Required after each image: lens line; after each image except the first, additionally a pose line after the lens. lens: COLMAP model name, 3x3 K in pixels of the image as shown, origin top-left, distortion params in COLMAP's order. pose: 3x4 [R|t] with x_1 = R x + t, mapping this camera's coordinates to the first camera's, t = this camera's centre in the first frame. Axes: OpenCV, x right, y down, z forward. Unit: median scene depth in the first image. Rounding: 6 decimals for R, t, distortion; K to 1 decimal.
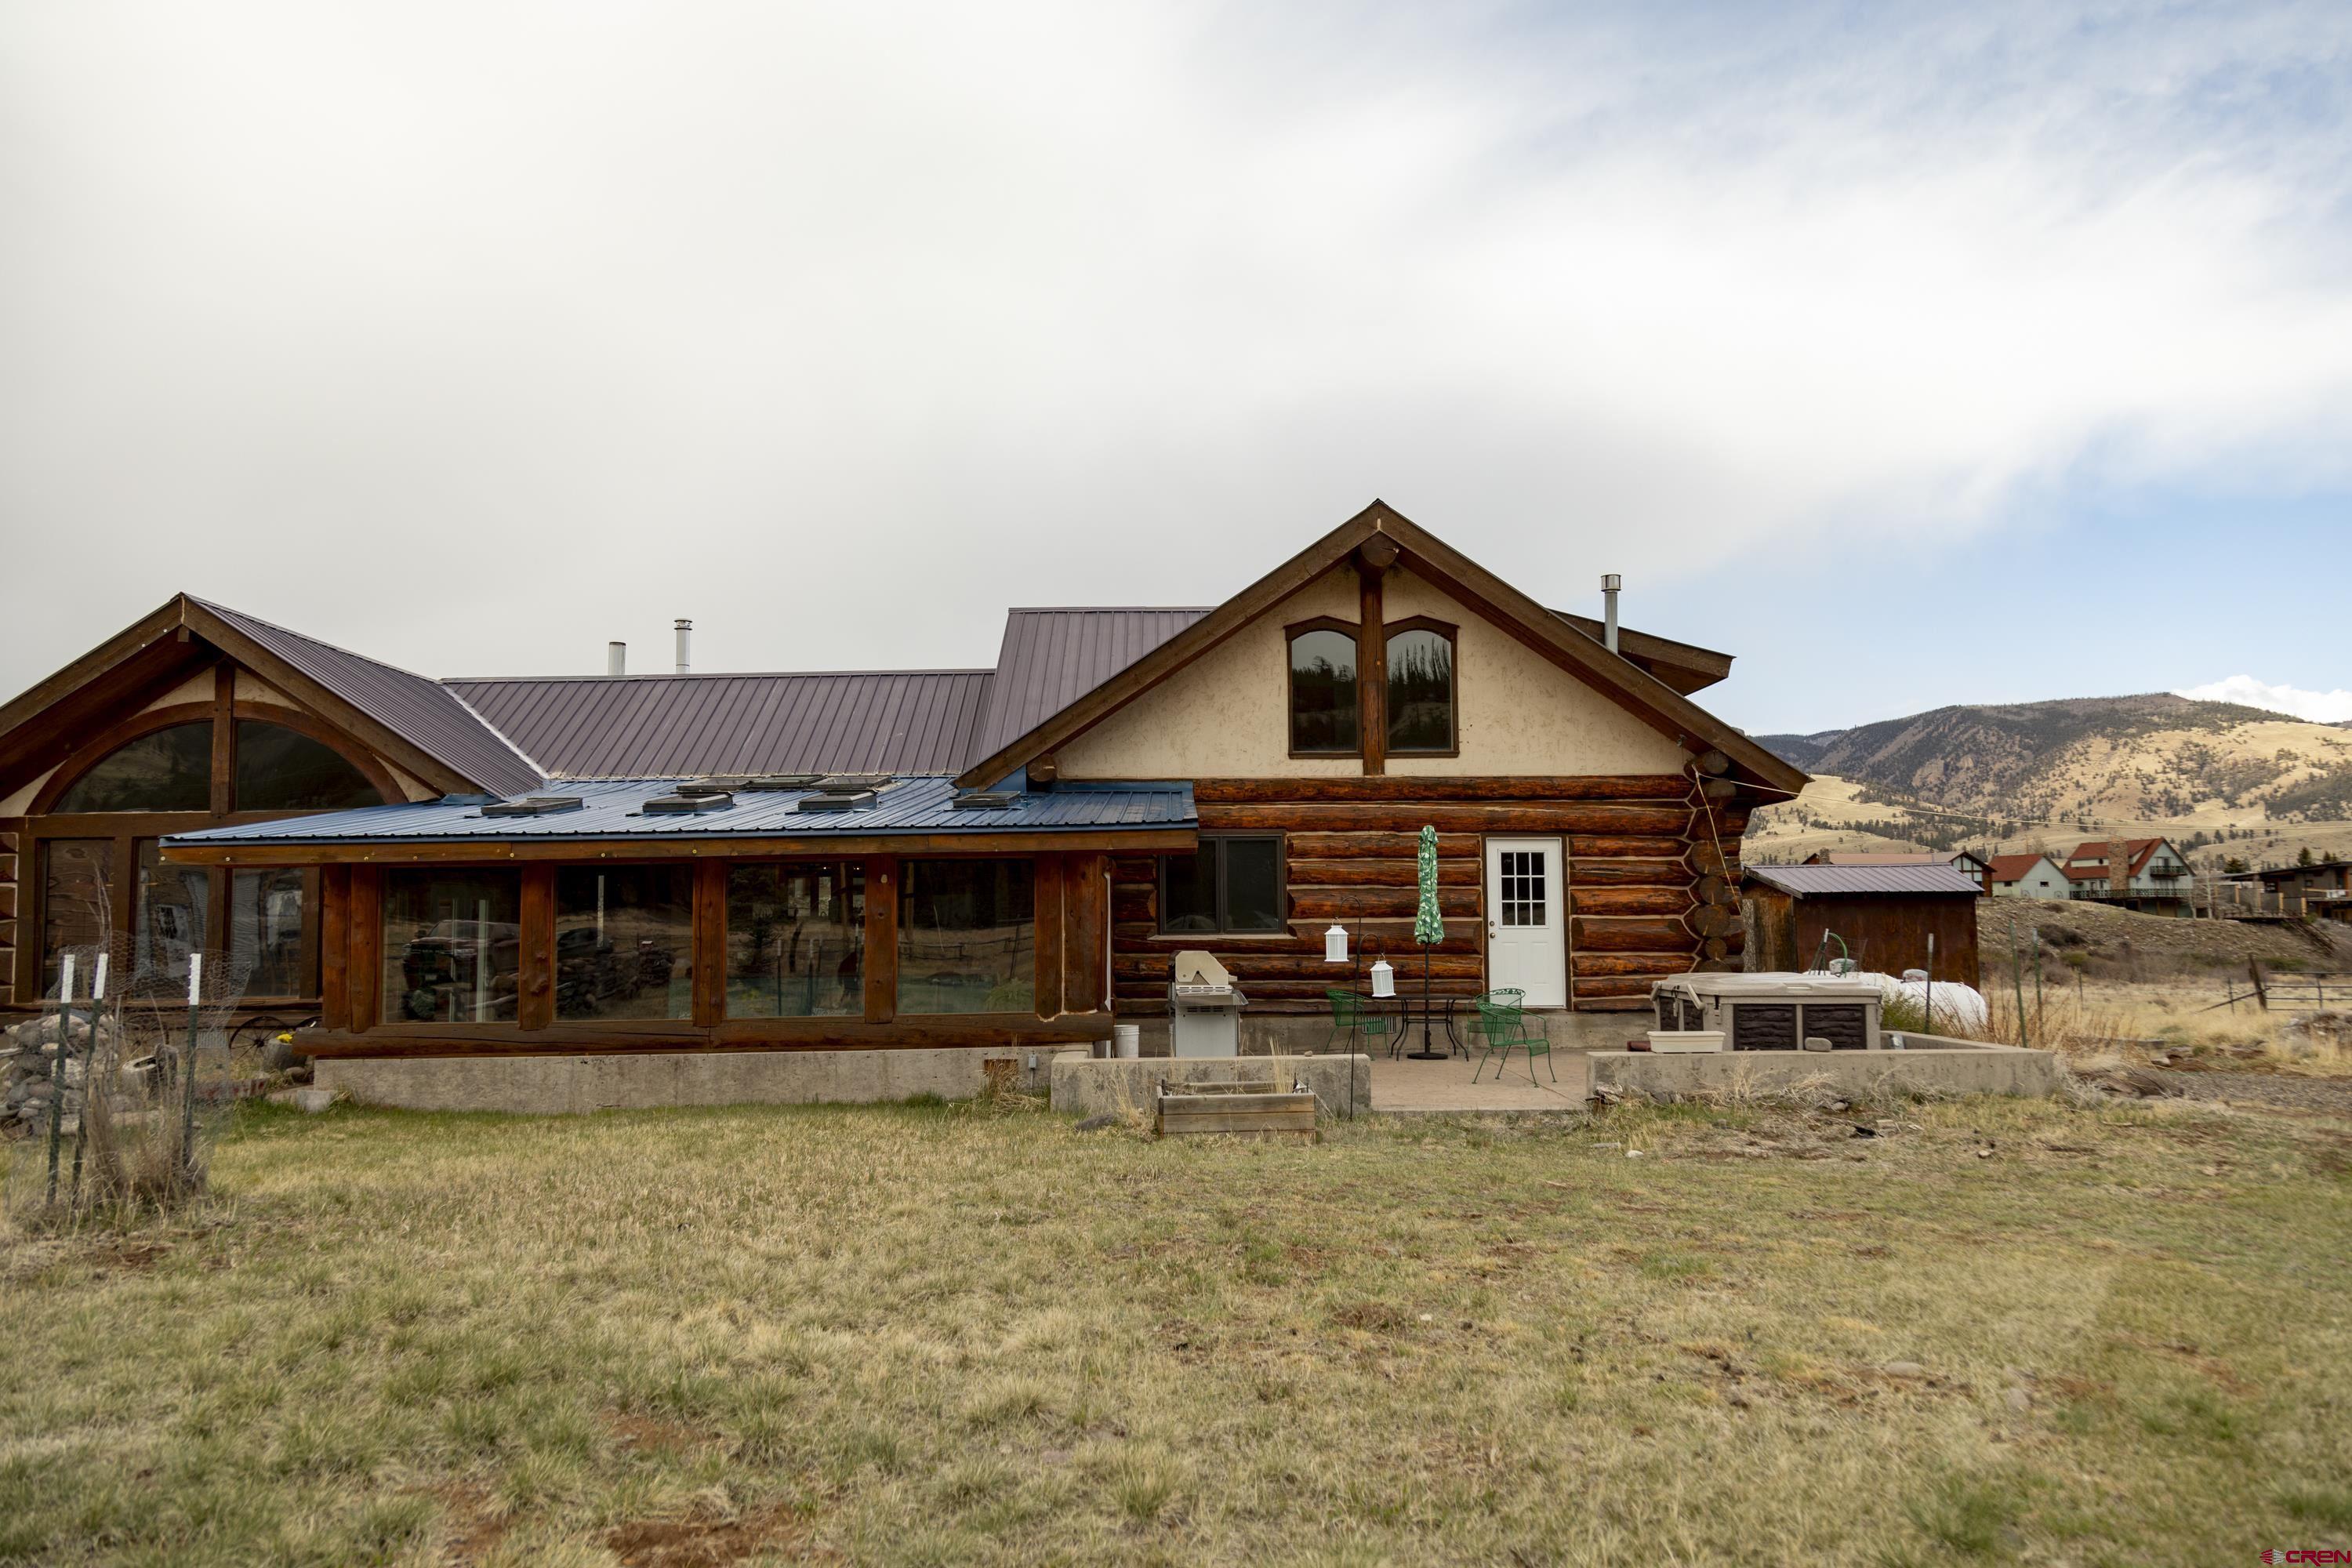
lens RADIAL K [[1569.5, 0, 1245.0], [0, 1569.5, 735.1], [0, 0, 1]] dist [0.003937, 0.010917]
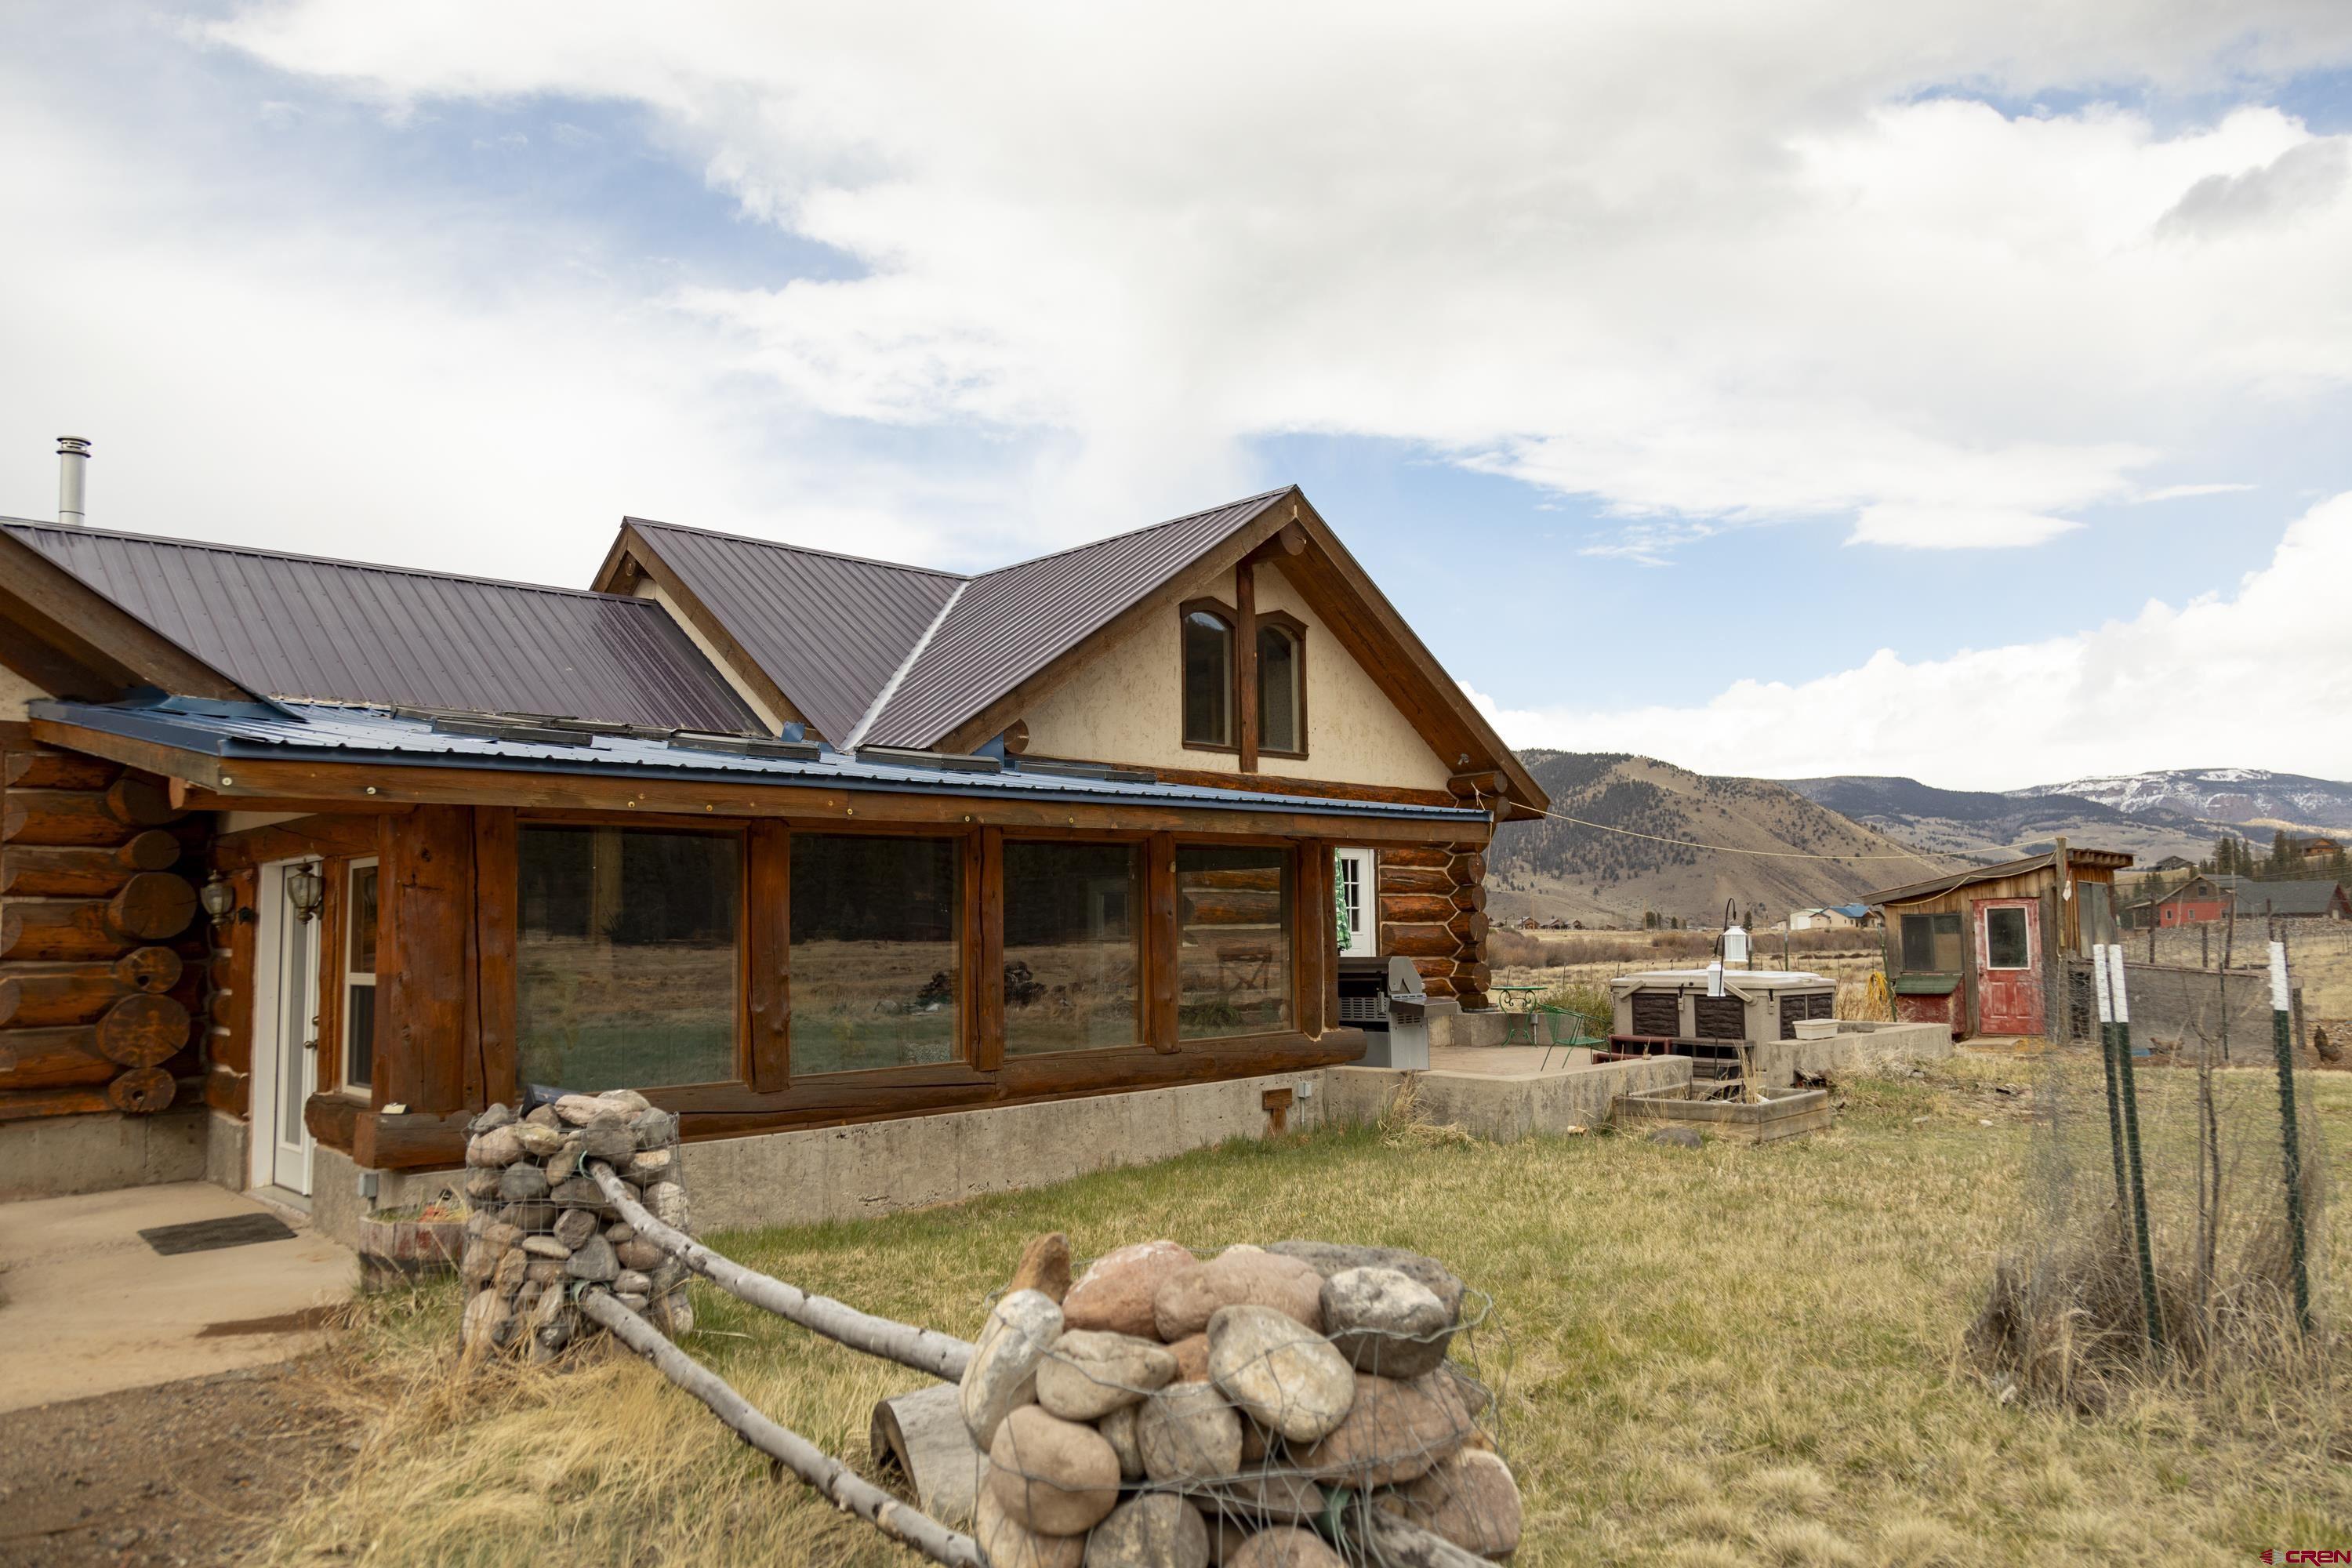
lens RADIAL K [[1569.5, 0, 1181.8], [0, 1569.5, 807.2], [0, 0, 1]] dist [0.003937, 0.010917]
pose [[0.730008, 0.053447, 0.681345, -0.592201], [-0.077795, 0.996956, 0.005146, 0.044256], [-0.678996, -0.056761, 0.731944, 0.334803]]
